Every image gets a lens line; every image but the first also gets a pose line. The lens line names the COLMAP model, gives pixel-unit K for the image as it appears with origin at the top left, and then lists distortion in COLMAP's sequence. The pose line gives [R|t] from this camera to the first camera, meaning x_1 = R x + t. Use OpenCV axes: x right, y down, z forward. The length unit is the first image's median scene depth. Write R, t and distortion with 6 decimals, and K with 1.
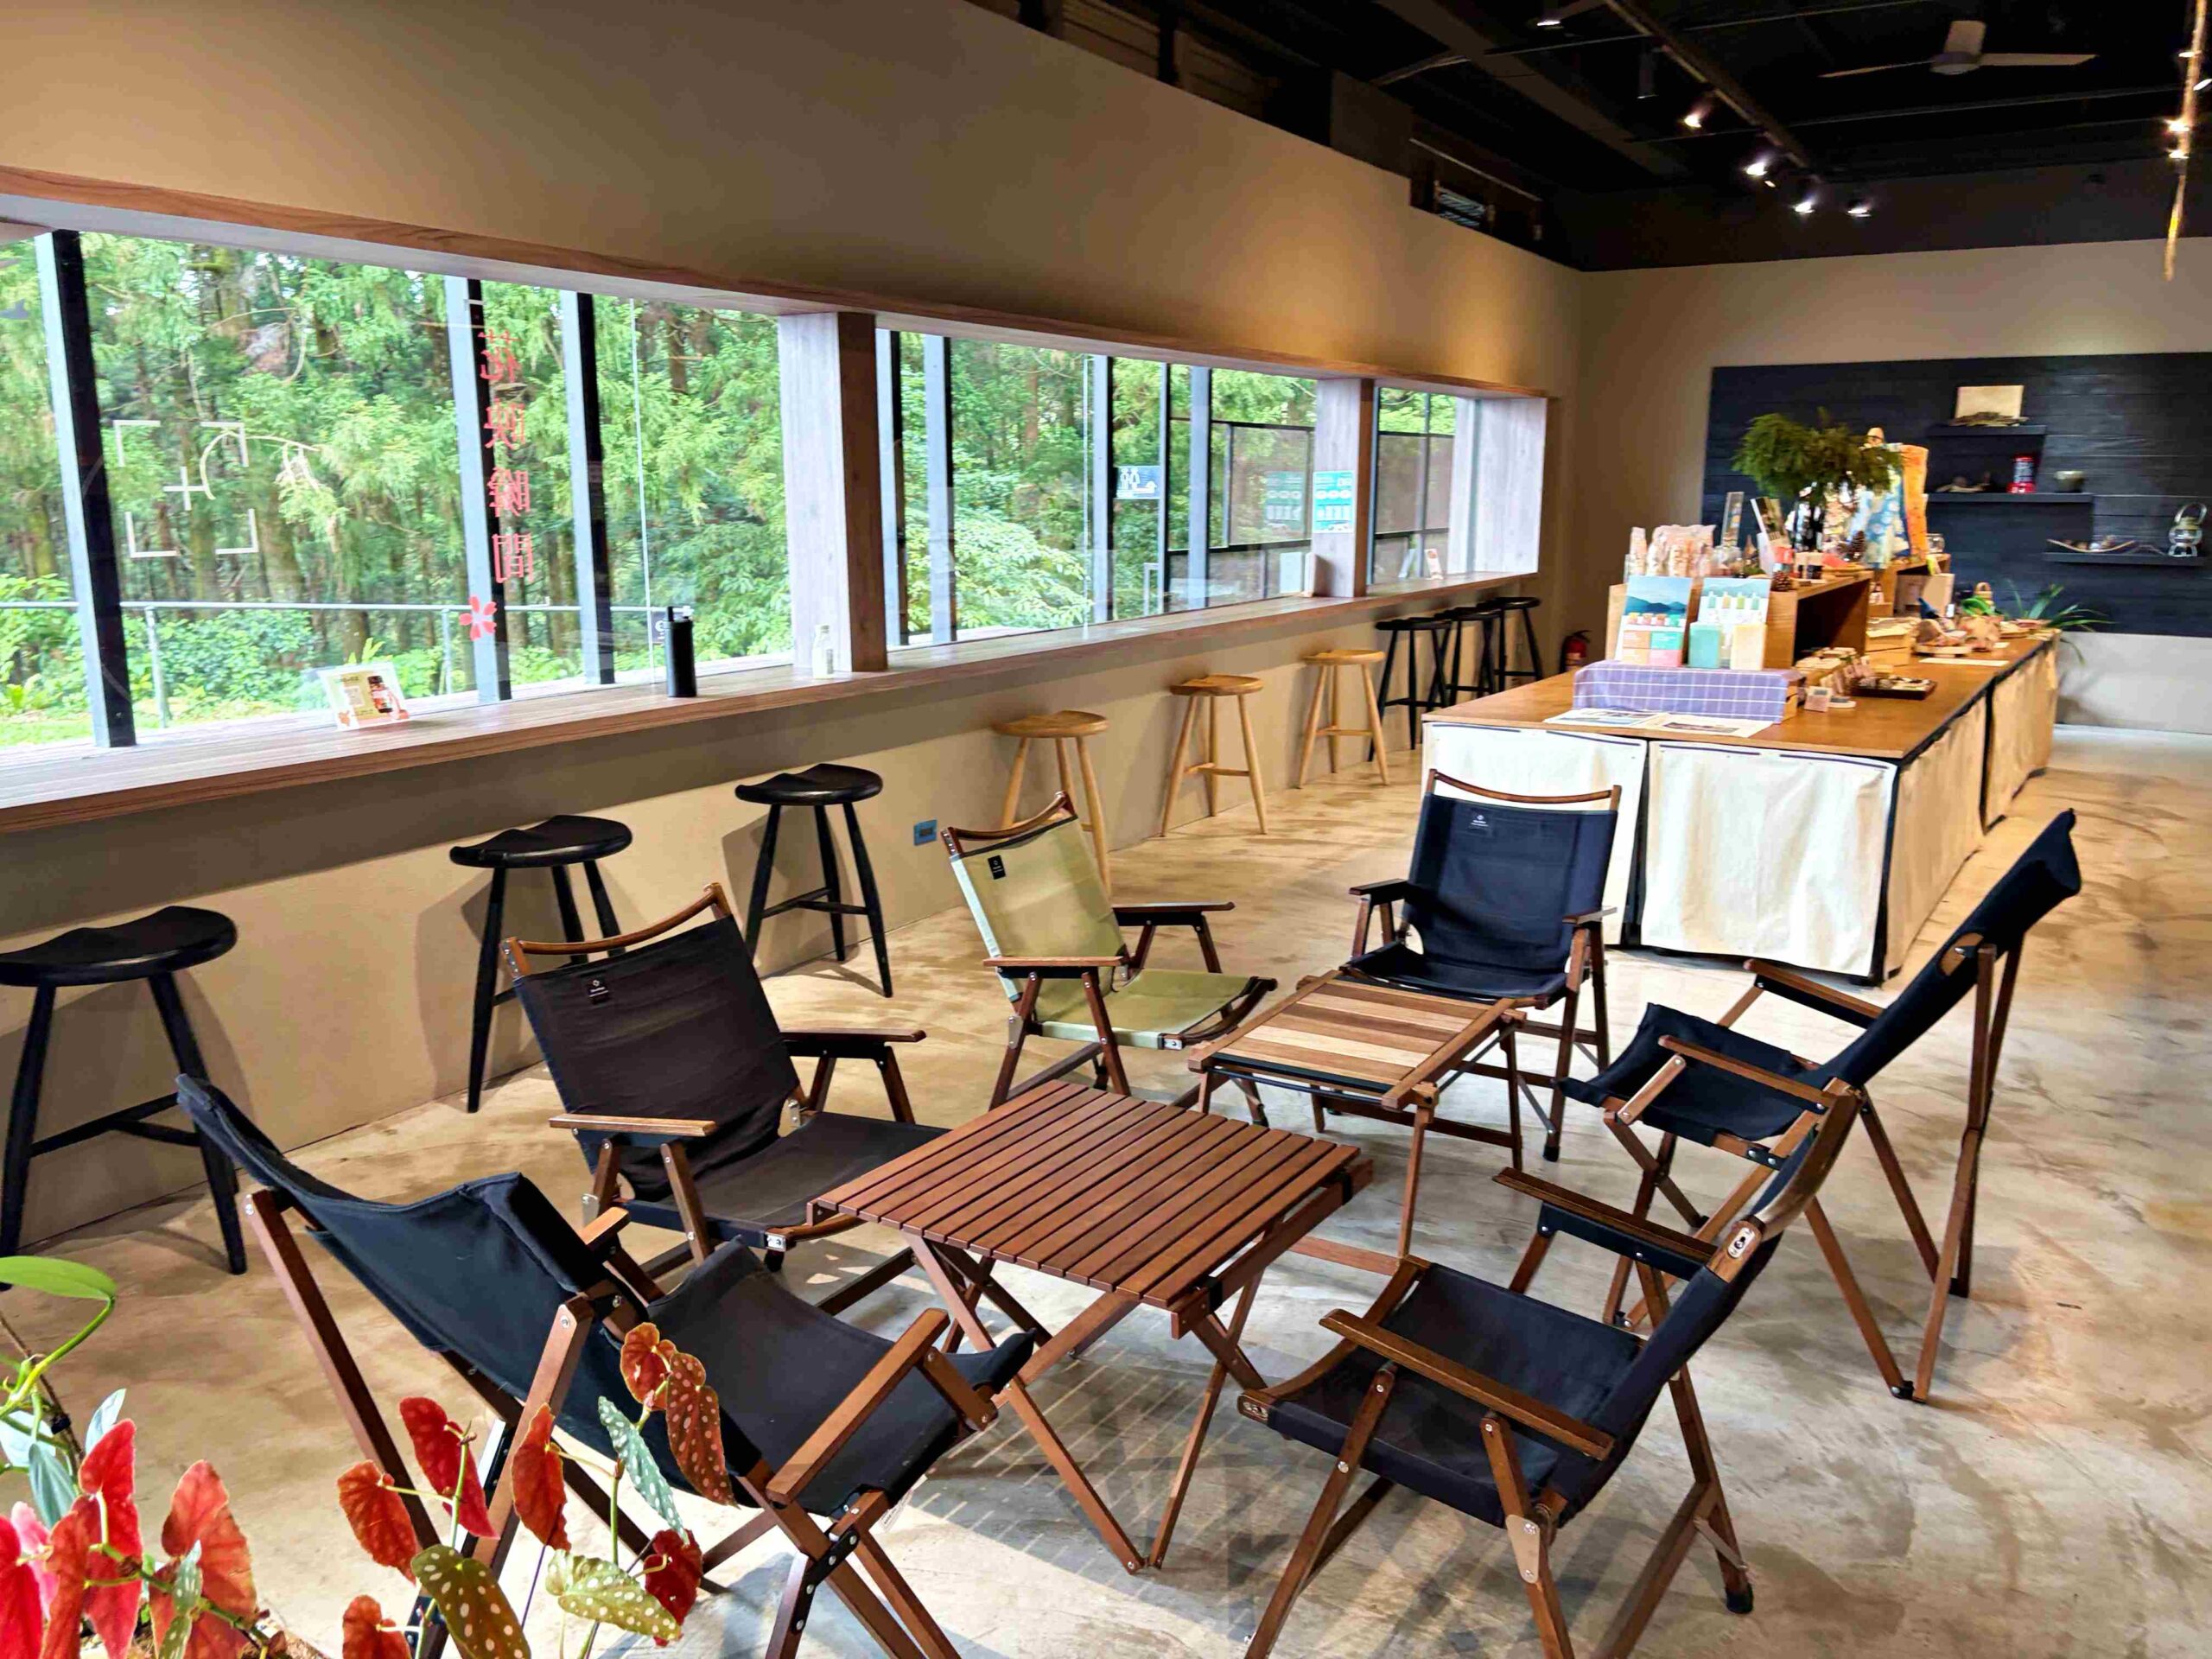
lens RADIAL K [[1709.5, 0, 1106.0], [0, 1709.5, 829.5], [0, 0, 1]] dist [0.057059, -0.077571]
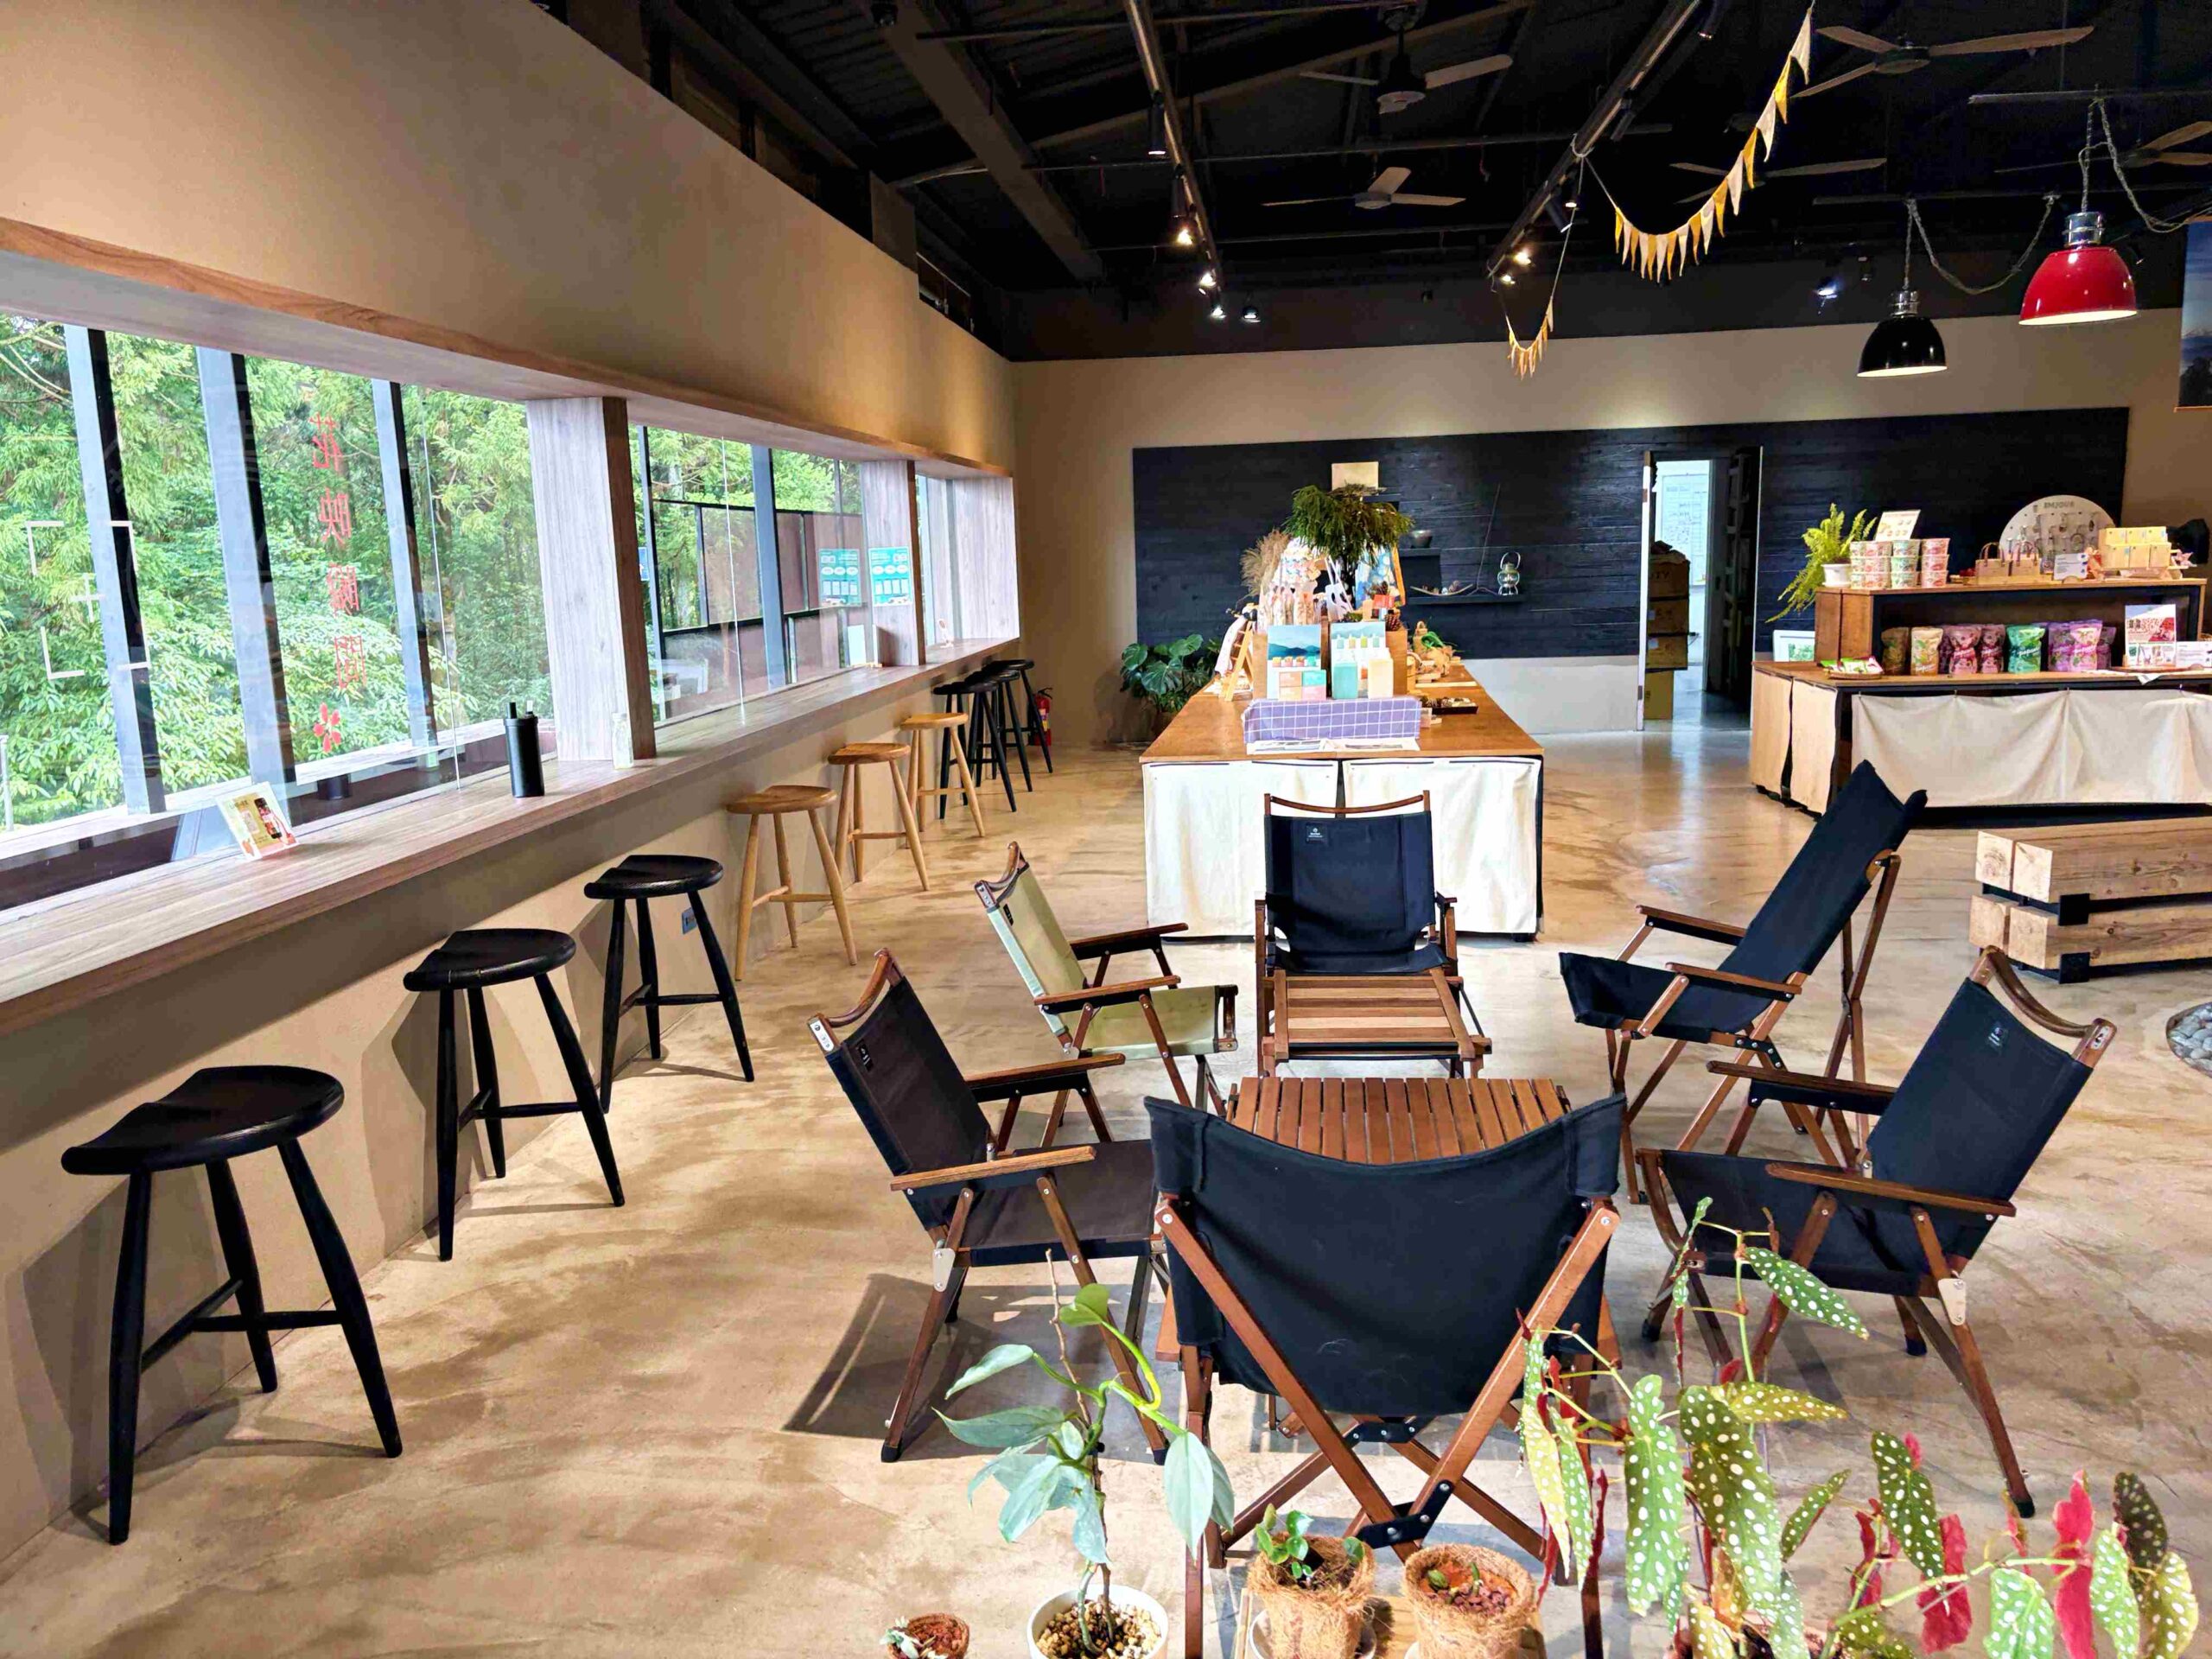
lens RADIAL K [[1701.1, 0, 1106.0], [0, 1701.1, 829.5], [0, 0, 1]] dist [0.098598, -0.158538]
pose [[0.900143, -0.102298, 0.423412, -0.308098], [0.120950, 0.992507, -0.017338, -0.003500], [-0.418466, 0.066819, 0.905771, 0.006179]]
